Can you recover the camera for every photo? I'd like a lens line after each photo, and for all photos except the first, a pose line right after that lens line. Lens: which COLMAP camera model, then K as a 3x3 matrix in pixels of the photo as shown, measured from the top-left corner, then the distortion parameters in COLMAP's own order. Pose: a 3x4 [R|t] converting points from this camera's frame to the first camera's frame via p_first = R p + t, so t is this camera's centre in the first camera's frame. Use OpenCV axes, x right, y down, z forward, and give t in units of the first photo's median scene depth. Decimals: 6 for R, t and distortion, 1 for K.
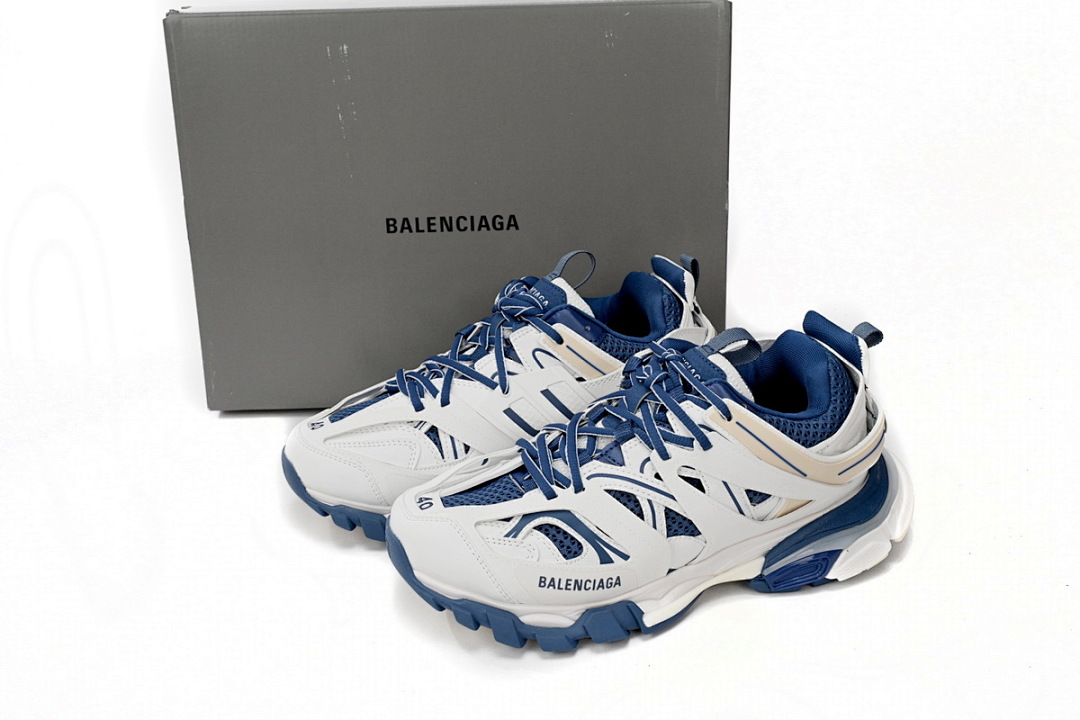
lens RADIAL K [[1218.9, 0, 533.3], [0, 1218.9, 359.8], [0, 0, 1]] dist [-0.047999, 0.000000]
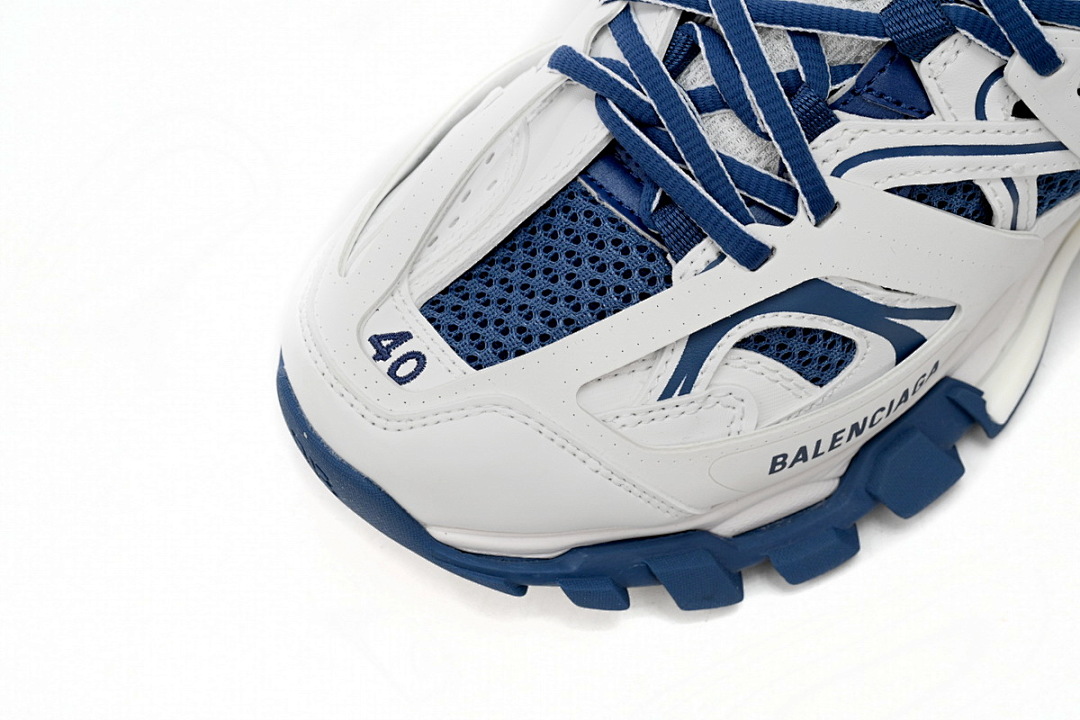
lens RADIAL K [[1917.8, 0, 547.1], [0, 1917.8, 360.5], [0, 0, 1]] dist [-0.031082, 0.000000]
pose [[0.923989, -0.347614, 0.159403, -0.139987], [0.163838, 0.736466, 0.656335, -0.239764], [-0.345546, -0.580330, 0.737438, 0.590088]]
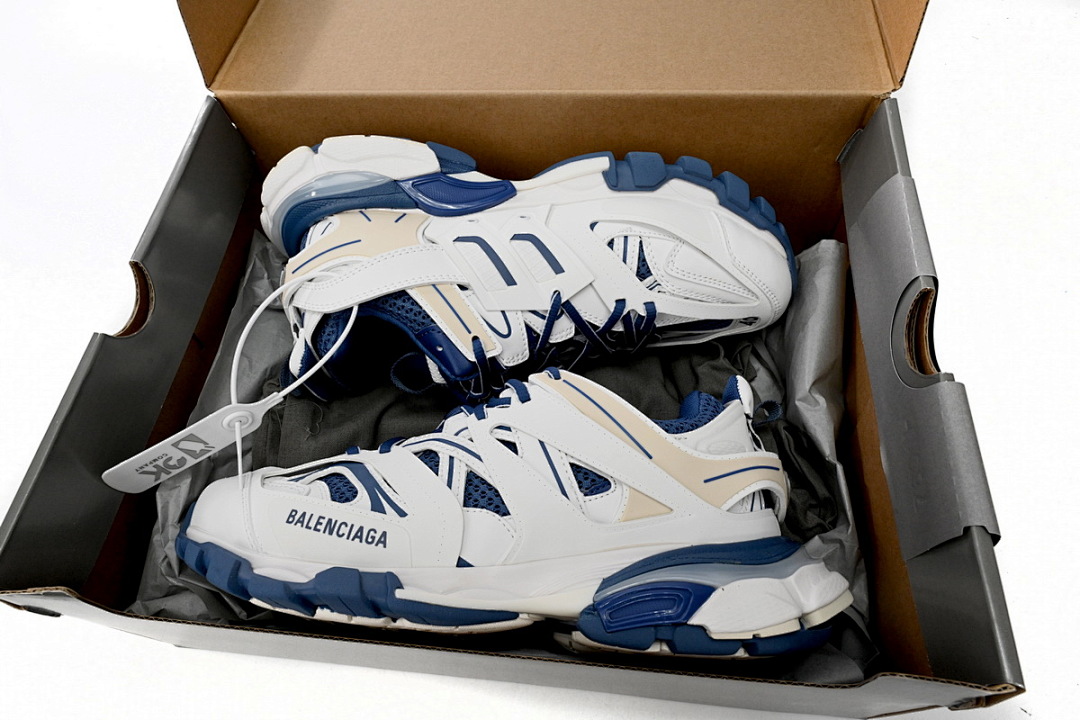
lens RADIAL K [[714.8, 0, 538.5], [0, 714.8, 361.4], [0, 0, 1]] dist [-0.008060, -0.000735]
pose [[0.947059, -0.029433, -0.319708, 0.308655], [-0.222716, 0.657015, -0.720229, 0.409506], [0.231252, 0.753303, 0.615676, 0.655914]]
